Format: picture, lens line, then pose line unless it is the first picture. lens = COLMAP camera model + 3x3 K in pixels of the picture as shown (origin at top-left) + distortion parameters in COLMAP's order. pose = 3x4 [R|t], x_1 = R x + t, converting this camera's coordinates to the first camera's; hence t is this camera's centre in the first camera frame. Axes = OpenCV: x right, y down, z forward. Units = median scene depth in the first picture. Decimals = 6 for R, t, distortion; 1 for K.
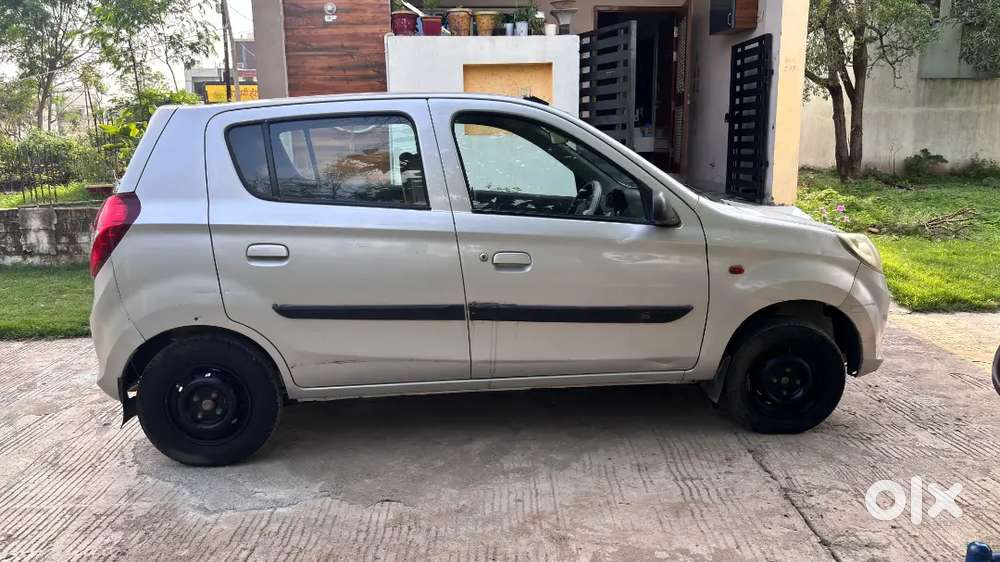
lens RADIAL K [[759.6, 0, 498.1], [0, 759.6, 279.5], [0, 0, 1]] dist [0.033912, -0.046613]
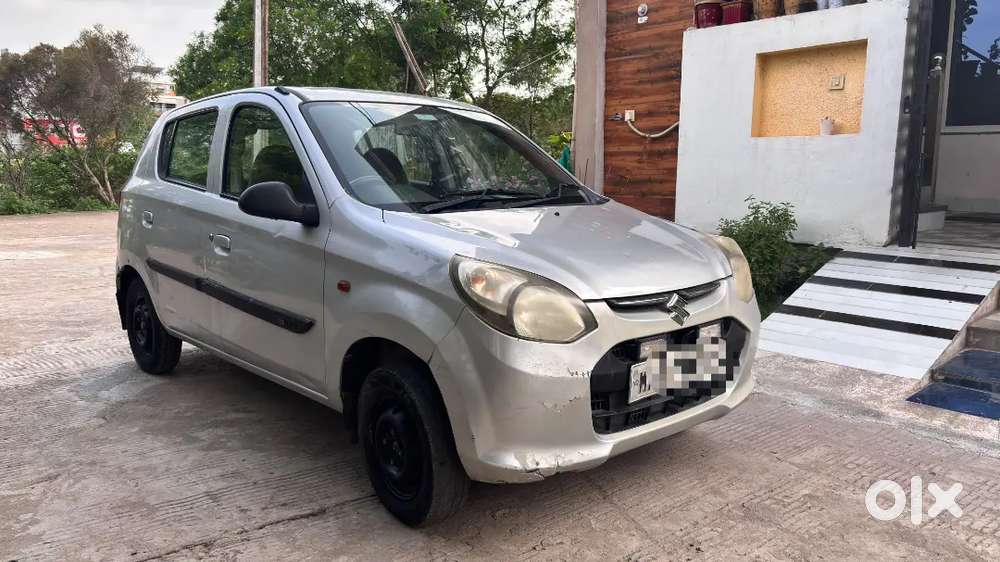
lens RADIAL K [[759.6, 0, 502.3], [0, 759.6, 282.8], [0, 0, 1]] dist [0.033912, -0.046613]
pose [[0.599929, 0.141381, -0.787462, 1.037627], [-0.155851, 0.986058, 0.058302, -0.088680], [0.784726, 0.087750, 0.613600, 0.630060]]
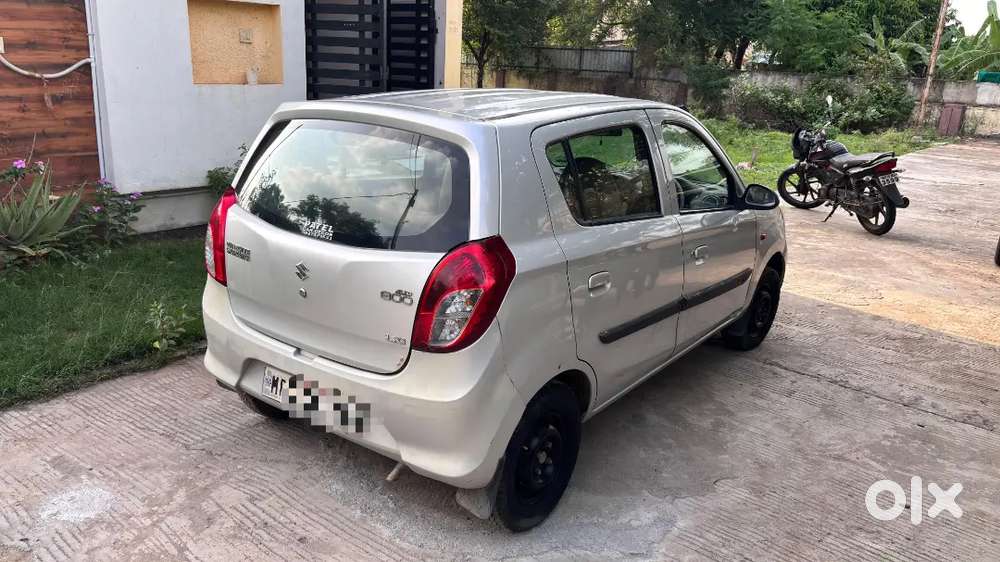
lens RADIAL K [[759.6, 0, 491.5], [0, 759.6, 278.8], [0, 0, 1]] dist [0.033912, -0.046613]
pose [[0.677210, -0.159277, 0.718344, -0.992666], [0.076253, 0.986225, 0.146787, -0.174343], [-0.731828, -0.044630, 0.680026, 0.422086]]
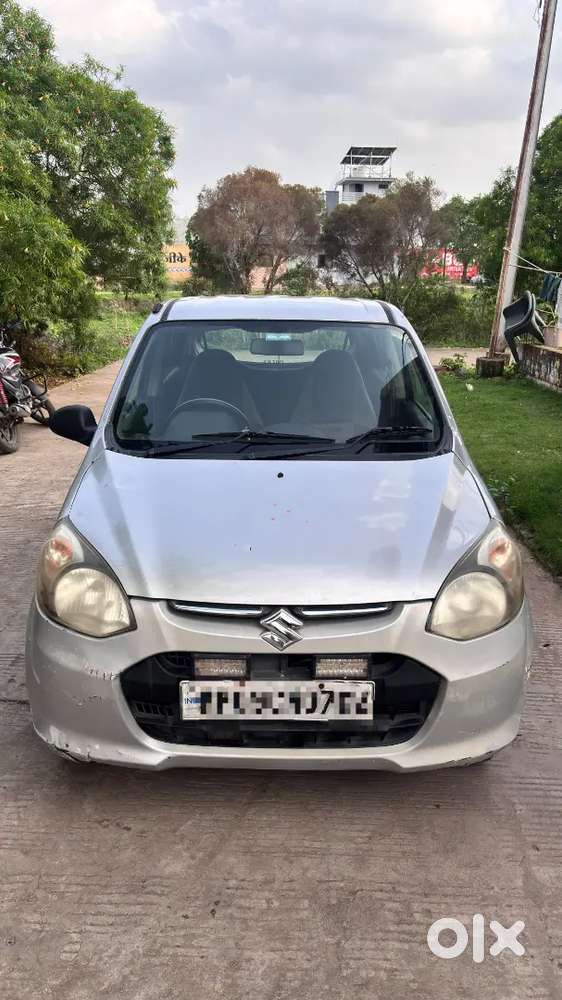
lens RADIAL K [[759.6, 0, 279.9], [0, 759.6, 495.2], [0, 0, 1]] dist [0.033912, -0.046613]
pose [[-0.091422, 0.281423, -0.955219, 1.103691], [-0.190297, 0.936621, 0.294156, -0.331009], [0.977461, 0.208667, -0.032074, 1.242229]]
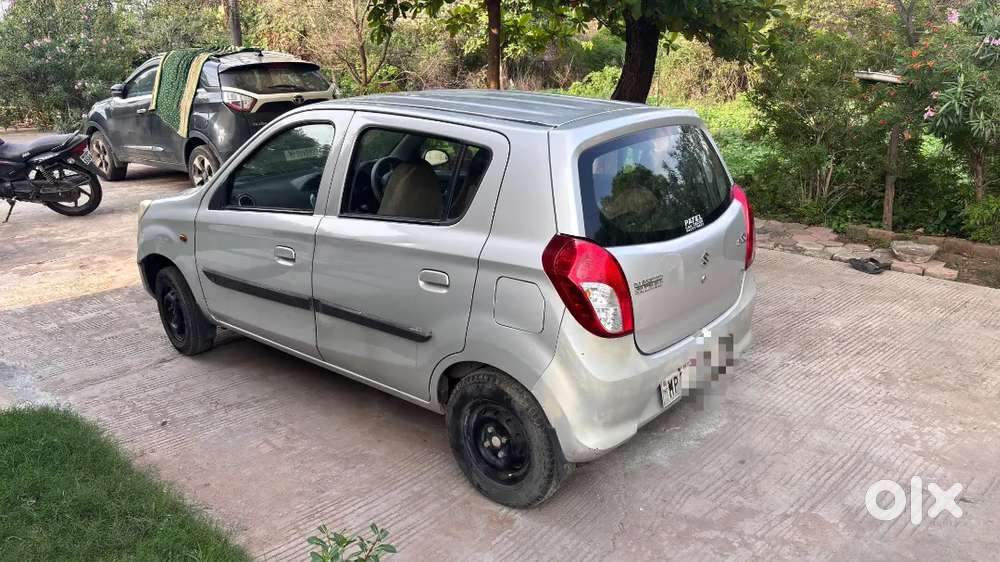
lens RADIAL K [[759.6, 0, 501.5], [0, 759.6, 287.4], [0, 0, 1]] dist [0.033912, -0.046613]
pose [[-0.699303, -0.198016, 0.686852, -1.013638], [0.146496, 0.900771, 0.408840, -0.464618], [-0.699653, 0.386524, -0.600903, 1.875222]]
